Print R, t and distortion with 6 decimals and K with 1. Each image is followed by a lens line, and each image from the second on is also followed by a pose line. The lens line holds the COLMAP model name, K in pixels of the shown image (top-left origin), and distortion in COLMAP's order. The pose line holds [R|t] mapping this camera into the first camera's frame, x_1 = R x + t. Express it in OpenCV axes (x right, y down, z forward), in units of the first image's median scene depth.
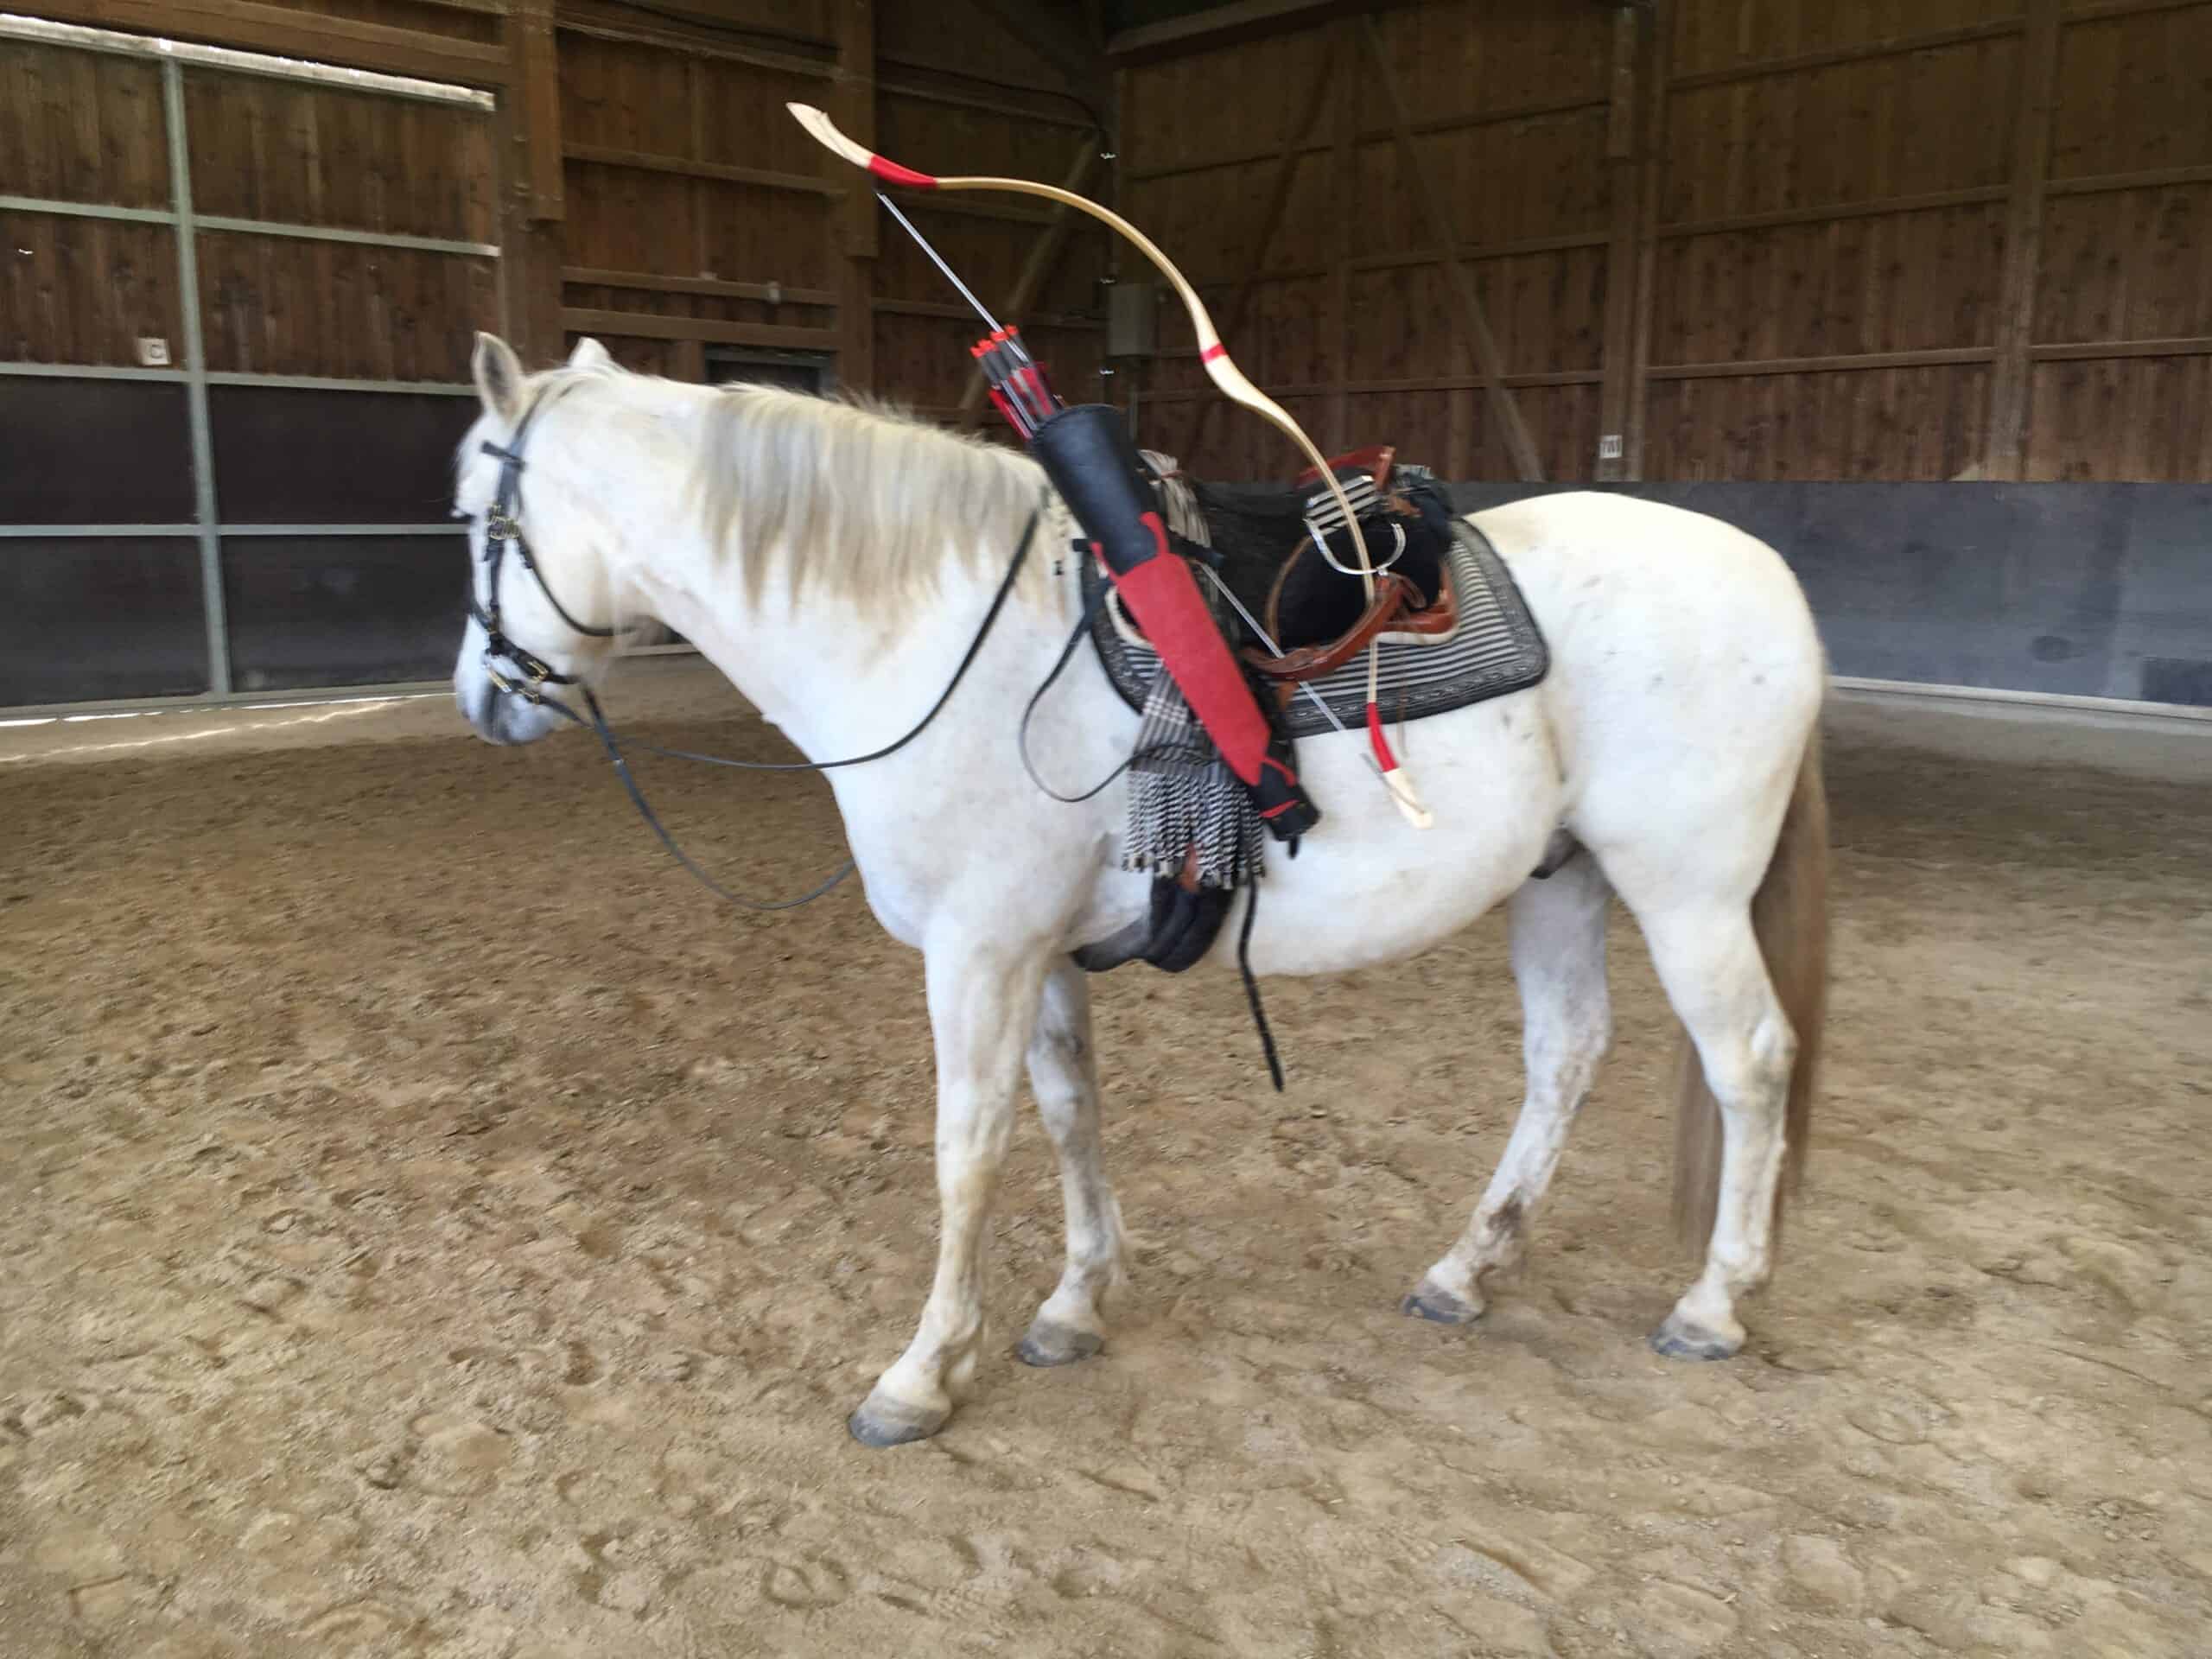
lens RADIAL K [[1868.9, 0, 1134.1], [0, 1868.9, 837.0], [0, 0, 1]] dist [0.102294, -0.099606]
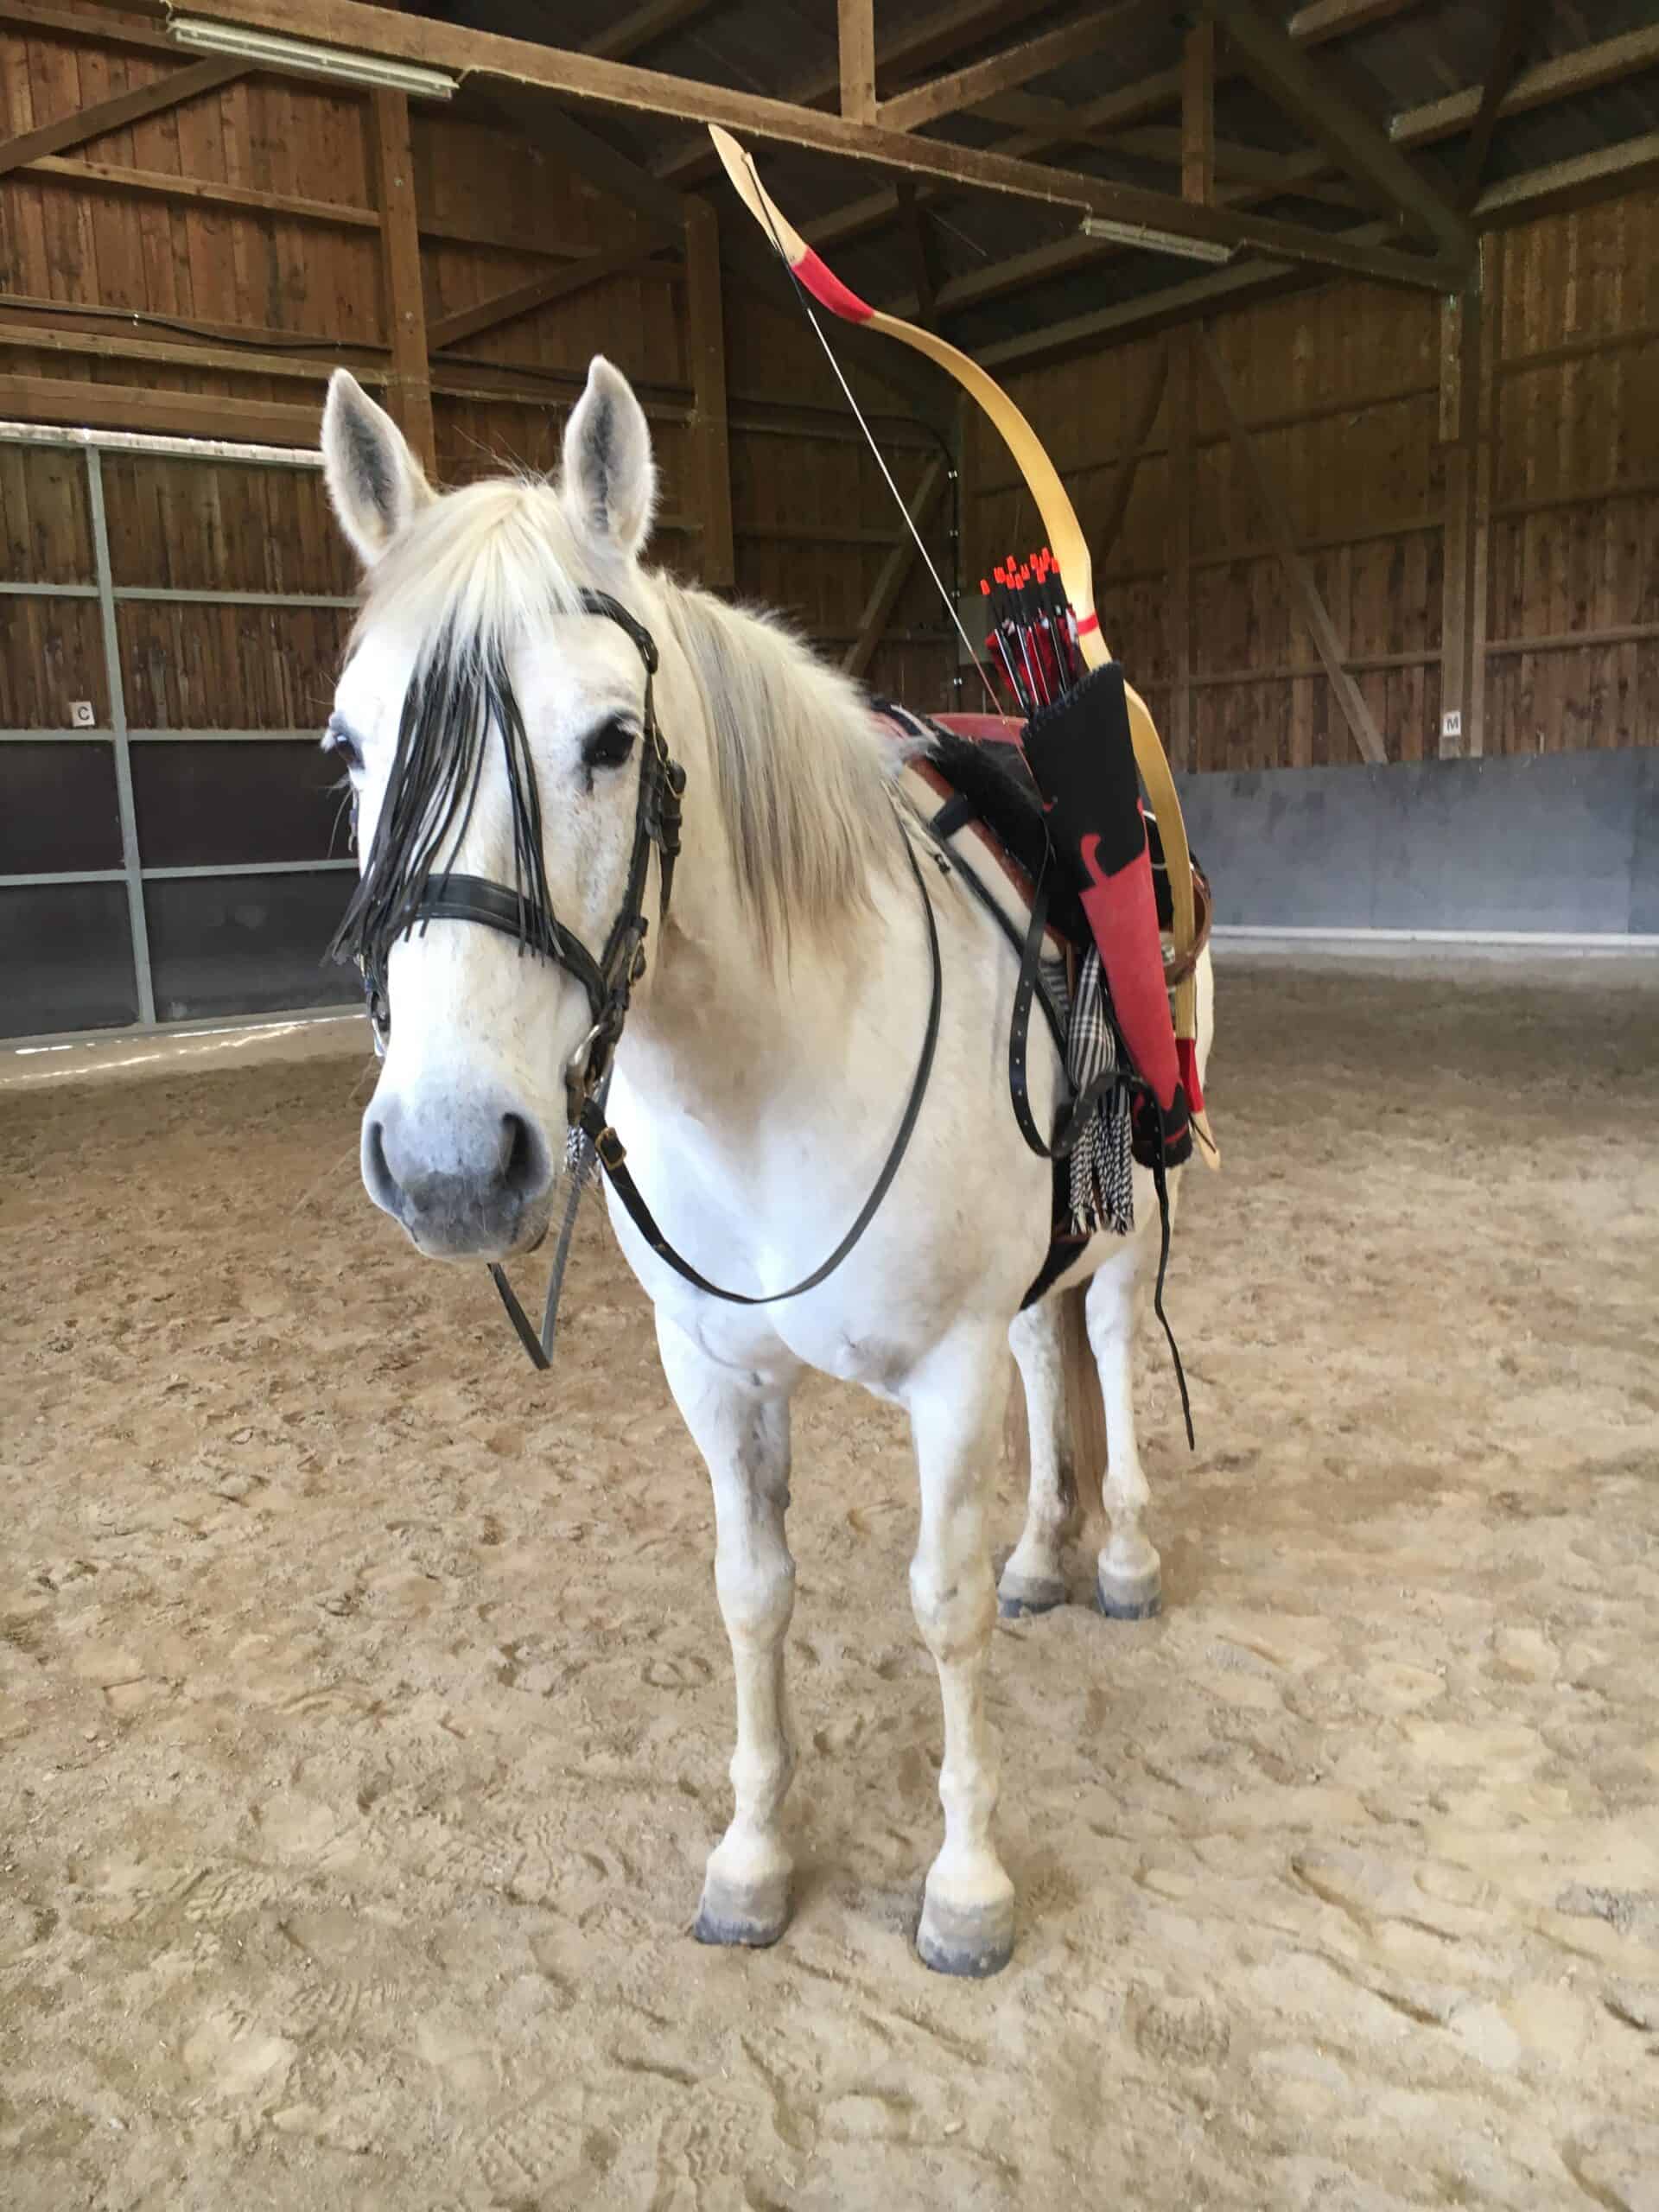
lens RADIAL K [[1937.9, 0, 826.5], [0, 1937.9, 1099.4], [0, 0, 1]] dist [0.104935, -0.006562]
pose [[0.994095, -0.034966, -0.102723, 0.039853], [0.031570, 0.998906, -0.034500, 0.041446], [0.103817, 0.031053, 0.994111, -0.158061]]
